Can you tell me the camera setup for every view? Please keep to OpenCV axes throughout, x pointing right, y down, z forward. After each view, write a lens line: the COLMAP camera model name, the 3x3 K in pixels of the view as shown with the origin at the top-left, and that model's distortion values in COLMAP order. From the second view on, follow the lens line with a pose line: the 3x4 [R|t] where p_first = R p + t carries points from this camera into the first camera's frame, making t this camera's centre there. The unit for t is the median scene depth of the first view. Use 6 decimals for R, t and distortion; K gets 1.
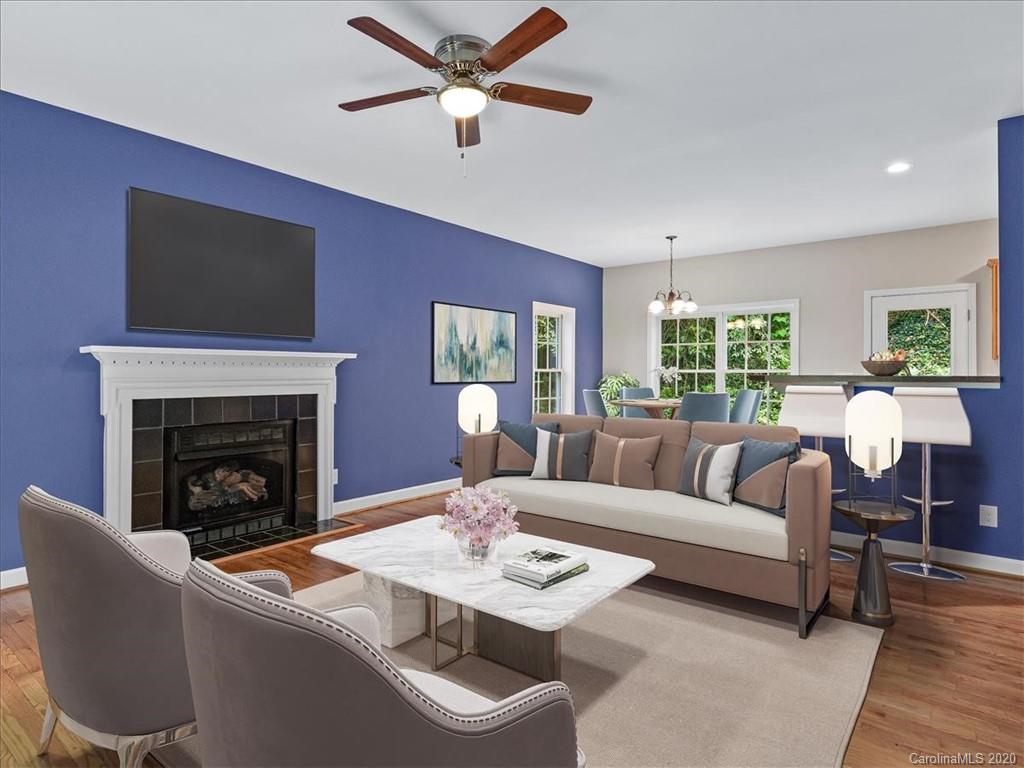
lens RADIAL K [[564.4, 0, 484.0], [0, 564.4, 372.3], [0, 0, 1]] dist [0.006510, 0.000427]
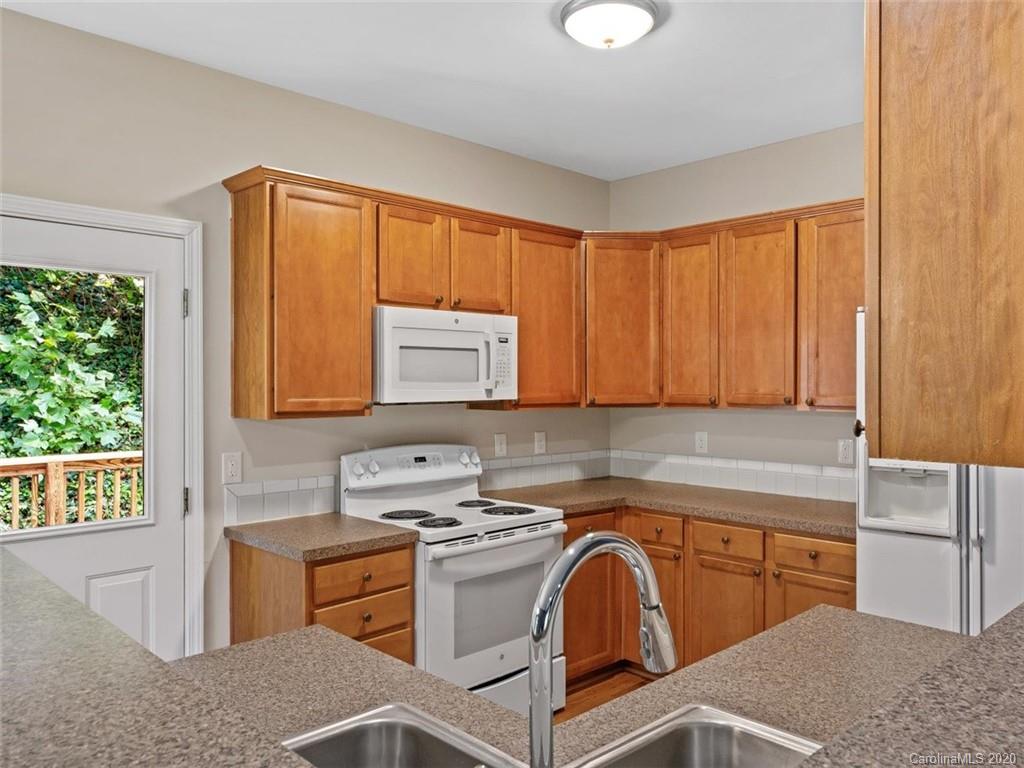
lens RADIAL K [[767.4, 0, 555.4], [0, 767.4, 382.4], [0, 0, 1]] dist [-0.007130, 0.003431]
pose [[0.079116, -0.002427, 0.996862, 0.332176], [0.001545, 0.999996, 0.002312, -0.044464], [-0.996864, 0.001358, 0.079119, 0.656556]]
